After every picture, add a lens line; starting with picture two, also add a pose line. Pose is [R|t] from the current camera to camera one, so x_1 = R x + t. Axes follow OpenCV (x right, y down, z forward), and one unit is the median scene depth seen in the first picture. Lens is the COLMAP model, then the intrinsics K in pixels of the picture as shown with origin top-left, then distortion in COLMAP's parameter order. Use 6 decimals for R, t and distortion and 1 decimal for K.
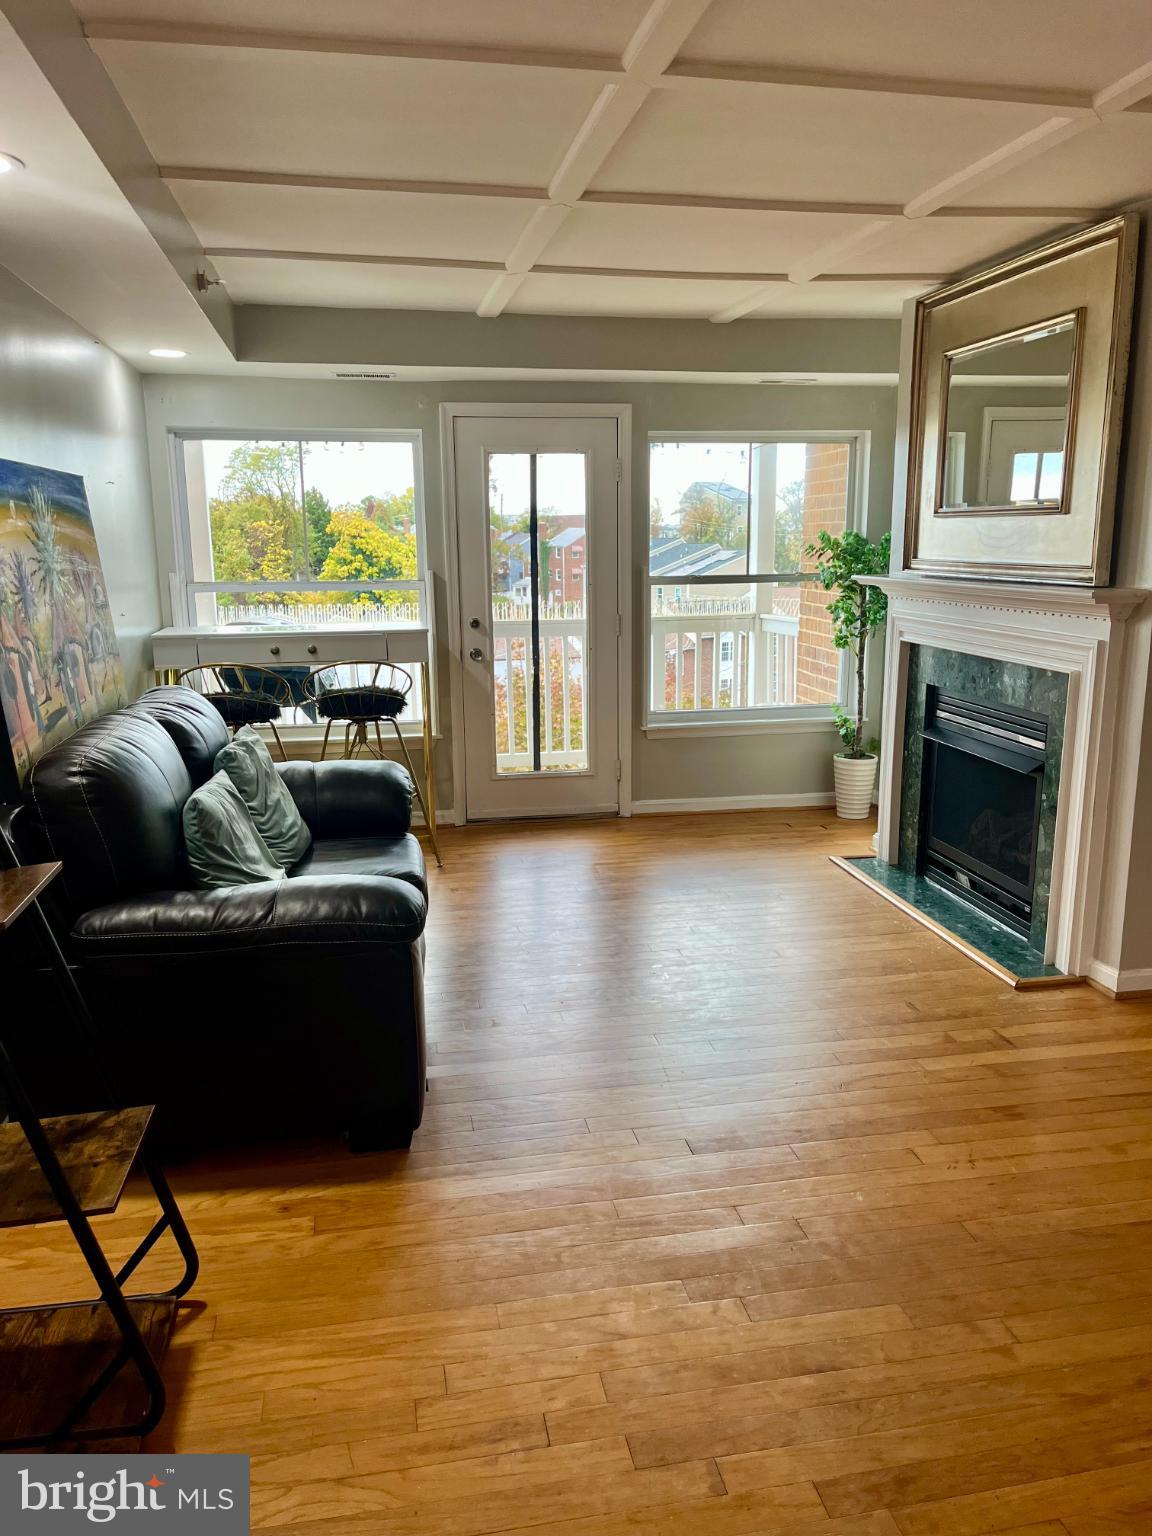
lens RADIAL K [[1156.4, 0, 581.3], [0, 1156.4, 775.5], [0, 0, 1]] dist [0.068873, -0.086234]
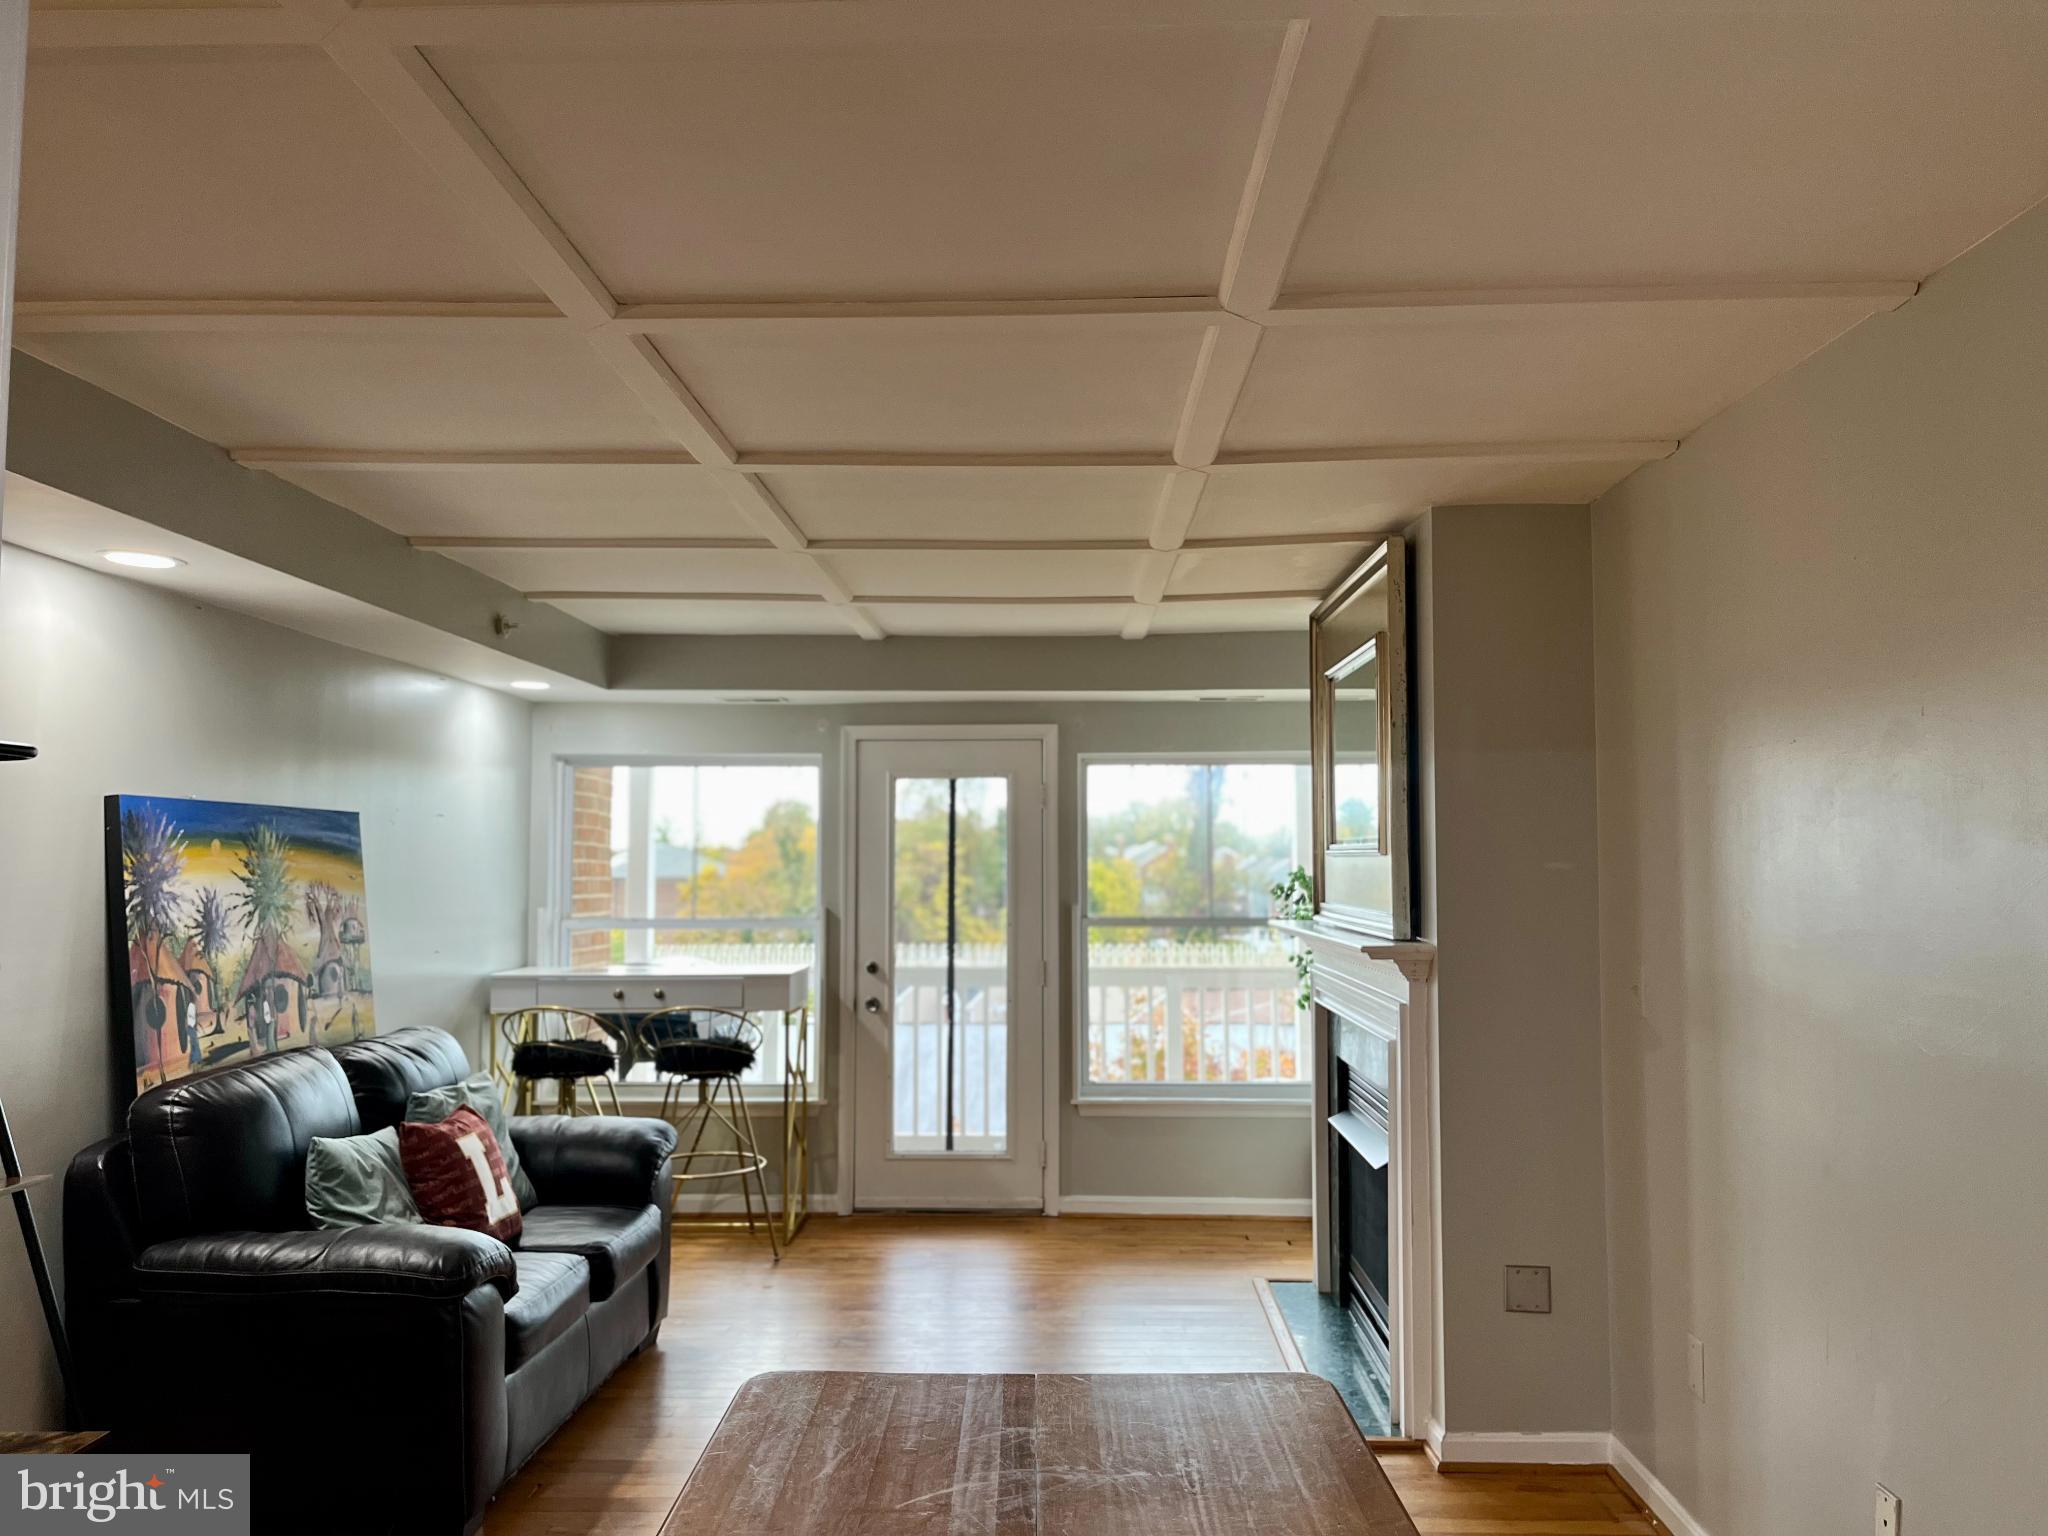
lens RADIAL K [[1541.9, 0, 1030.9], [0, 1541.9, 769.9], [0, 0, 1]] dist [0.068873, -0.086234]
pose [[0.978068, -0.004421, -0.208240, 0.365242], [-0.049965, 0.965602, -0.255178, 0.017724], [0.202205, 0.259986, 0.944204, -0.132388]]
